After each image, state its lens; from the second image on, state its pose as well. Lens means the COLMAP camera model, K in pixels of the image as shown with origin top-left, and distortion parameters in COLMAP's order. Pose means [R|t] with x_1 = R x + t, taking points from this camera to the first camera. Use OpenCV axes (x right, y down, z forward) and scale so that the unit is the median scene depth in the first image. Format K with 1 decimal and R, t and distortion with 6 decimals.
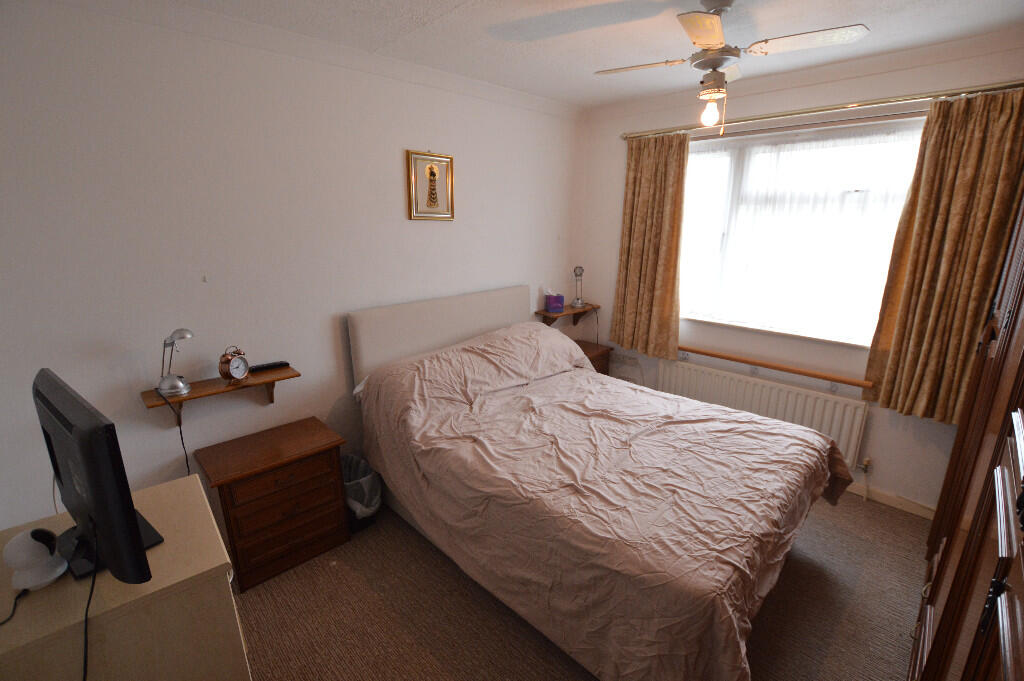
lens RADIAL K [[455.6, 0, 516.3], [0, 455.6, 340.3], [0, 0, 1]] dist [-0.026391, -0.000515]
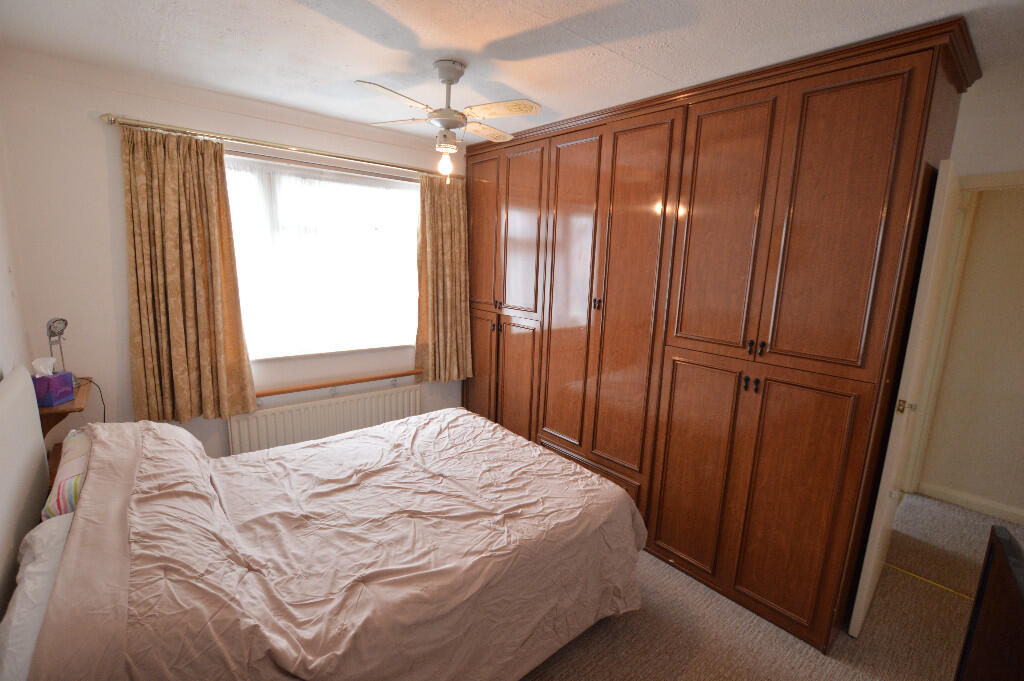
lens RADIAL K [[455.6, 0, 516.5], [0, 455.6, 339.9], [0, 0, 1]] dist [-0.026391, -0.000515]
pose [[0.084495, -0.170637, 0.981705, -0.565012], [0.213124, 0.965523, 0.149480, -0.144416], [-0.973365, 0.196595, 0.117949, 0.553771]]
